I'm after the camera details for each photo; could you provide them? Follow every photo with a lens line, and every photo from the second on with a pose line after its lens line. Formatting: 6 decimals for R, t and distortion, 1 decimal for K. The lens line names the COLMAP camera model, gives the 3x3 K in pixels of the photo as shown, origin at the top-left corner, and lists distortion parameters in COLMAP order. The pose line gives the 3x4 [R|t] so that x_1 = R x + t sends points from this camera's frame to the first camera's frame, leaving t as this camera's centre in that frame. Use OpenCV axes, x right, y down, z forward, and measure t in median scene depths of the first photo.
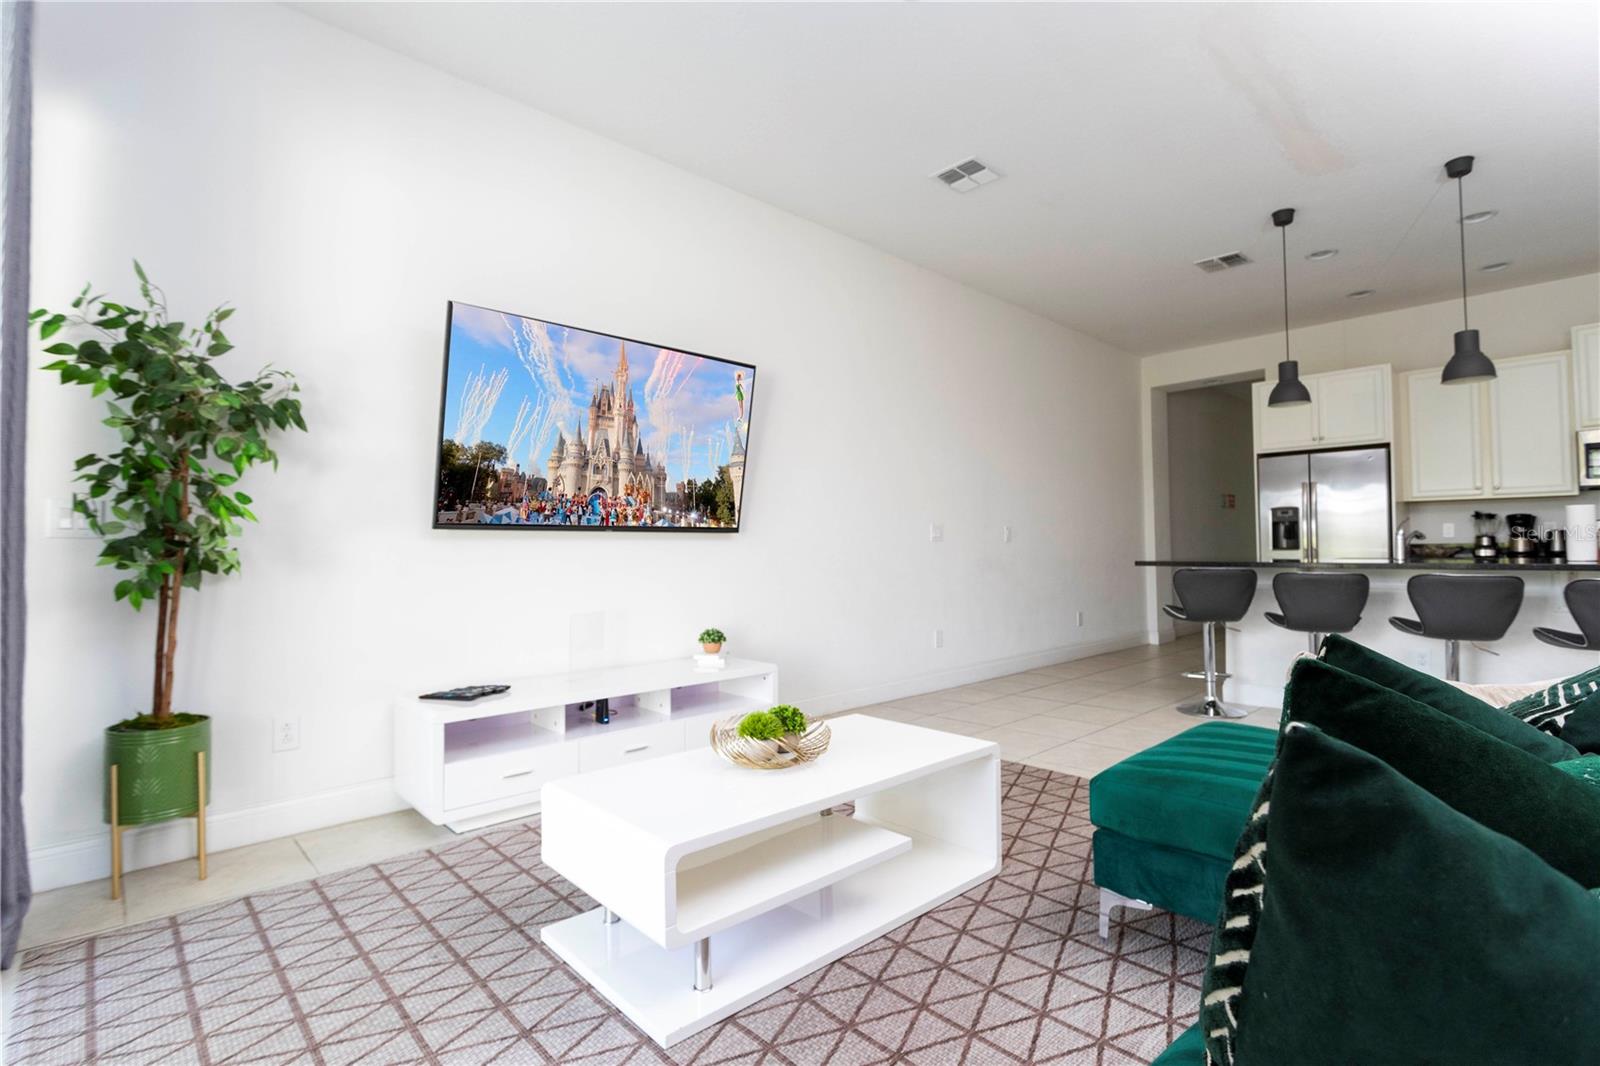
lens RADIAL K [[751.7, 0, 800.0], [0, 751.7, 533.0], [0, 0, 1]] dist [0.000114, 0.000019]
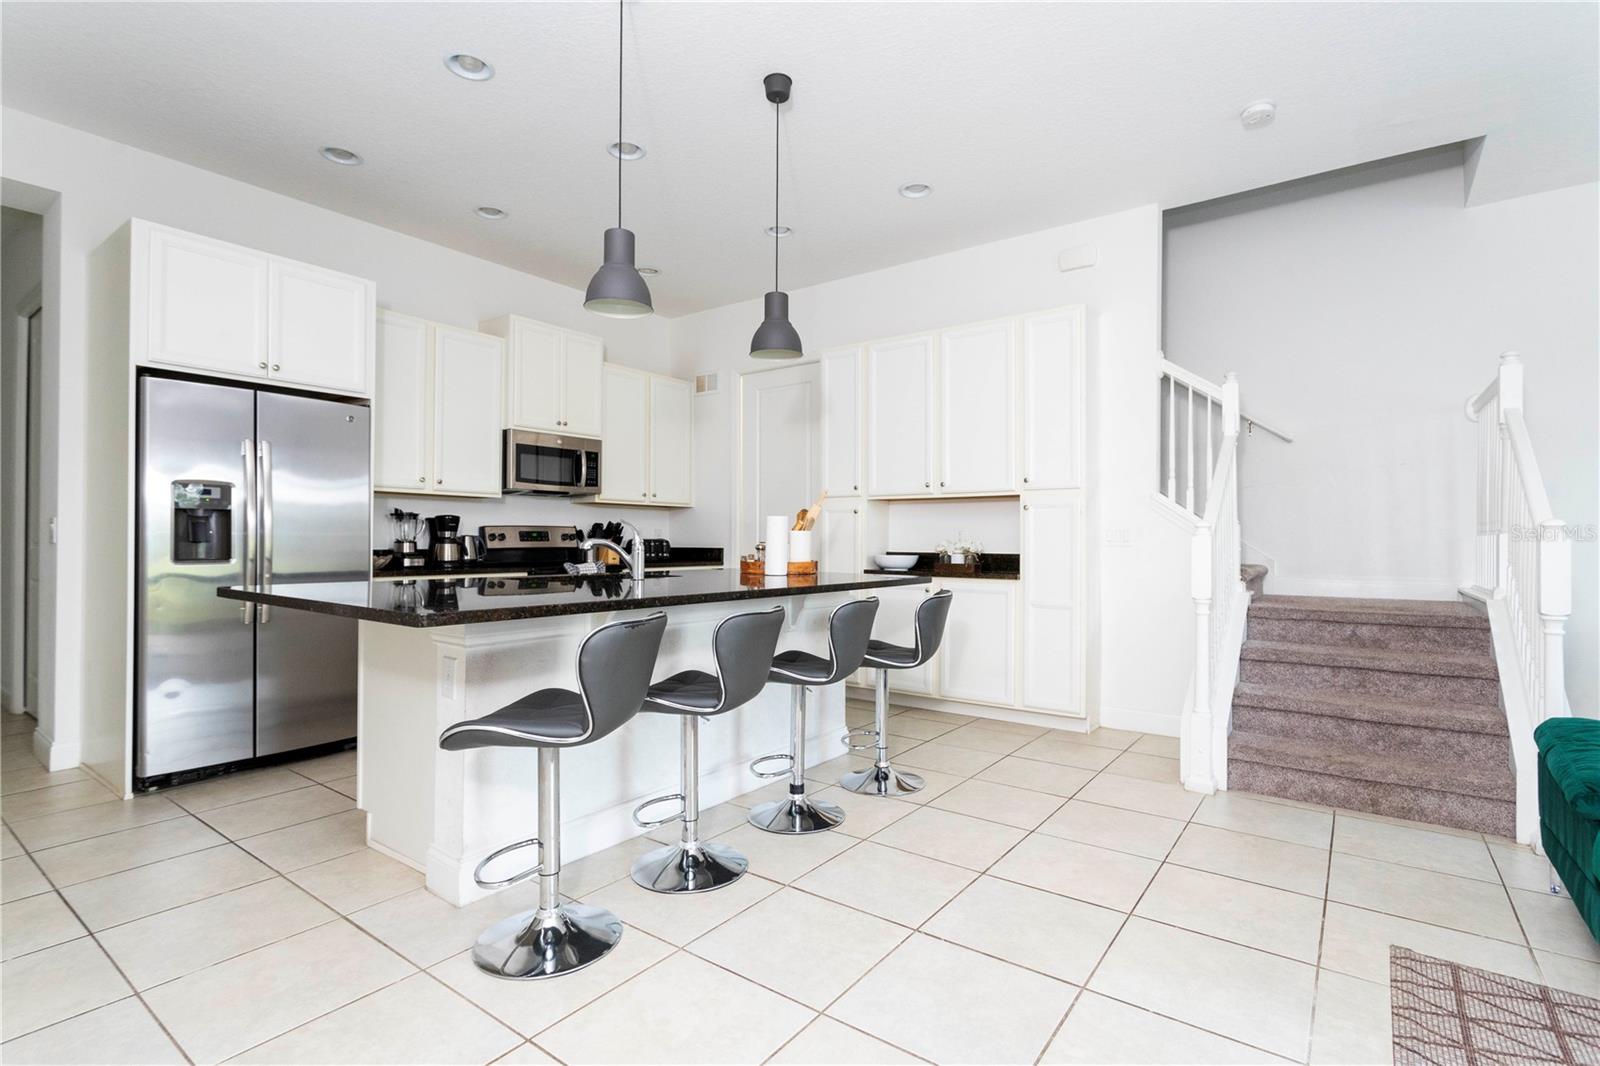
lens RADIAL K [[761.9, 0, 800.0], [0, 761.9, 533.0], [0, 0, 1]] dist [0.000619, 0.000043]
pose [[-0.182895, 0.017949, 0.982968, 0.054367], [-0.025140, 0.999421, -0.022928, 0.003765], [-0.982811, -0.028905, -0.182338, 0.746013]]
